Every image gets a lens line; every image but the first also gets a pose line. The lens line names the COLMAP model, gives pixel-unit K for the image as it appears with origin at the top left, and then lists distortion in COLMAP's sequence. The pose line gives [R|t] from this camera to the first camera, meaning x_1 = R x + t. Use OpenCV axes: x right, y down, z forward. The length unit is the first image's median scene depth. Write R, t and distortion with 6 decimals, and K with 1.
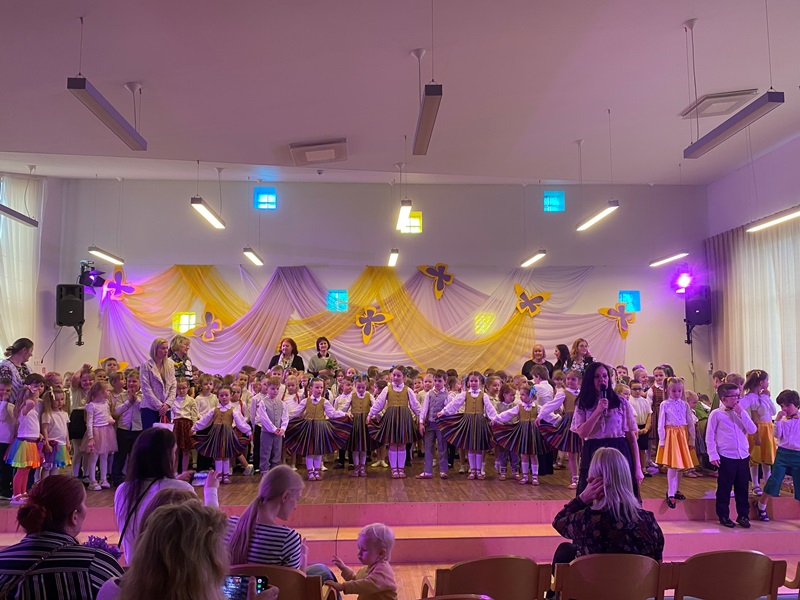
lens RADIAL K [[658.8, 0, 411.4], [0, 658.8, 298.7], [0, 0, 1]] dist [0.193480, -0.492945]
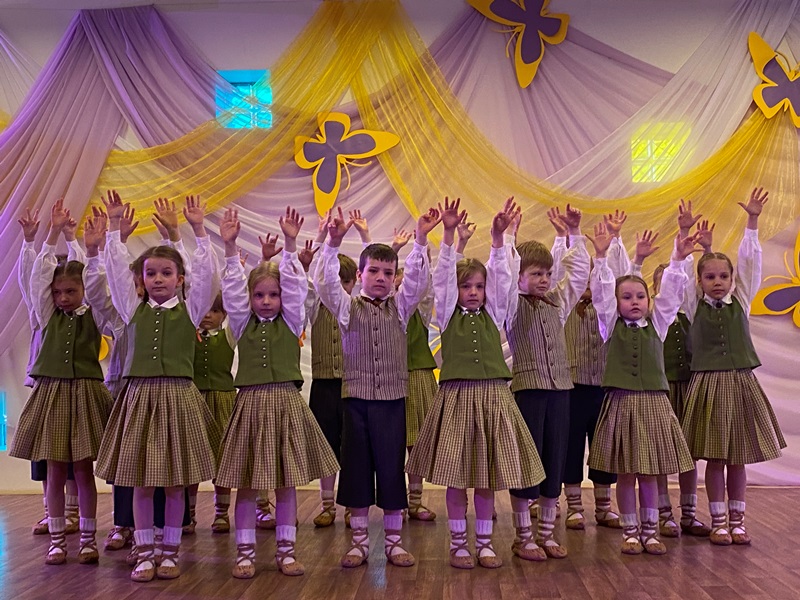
lens RADIAL K [[1176.0, 0, 401.9], [0, 1176.0, 300.2], [0, 0, 1]] dist [0.217385, -0.685083]
pose [[0.994405, -0.015816, -0.104448, 0.039956], [0.021920, 0.998102, 0.057548, 0.077147], [0.103340, -0.059515, 0.992864, 0.357355]]
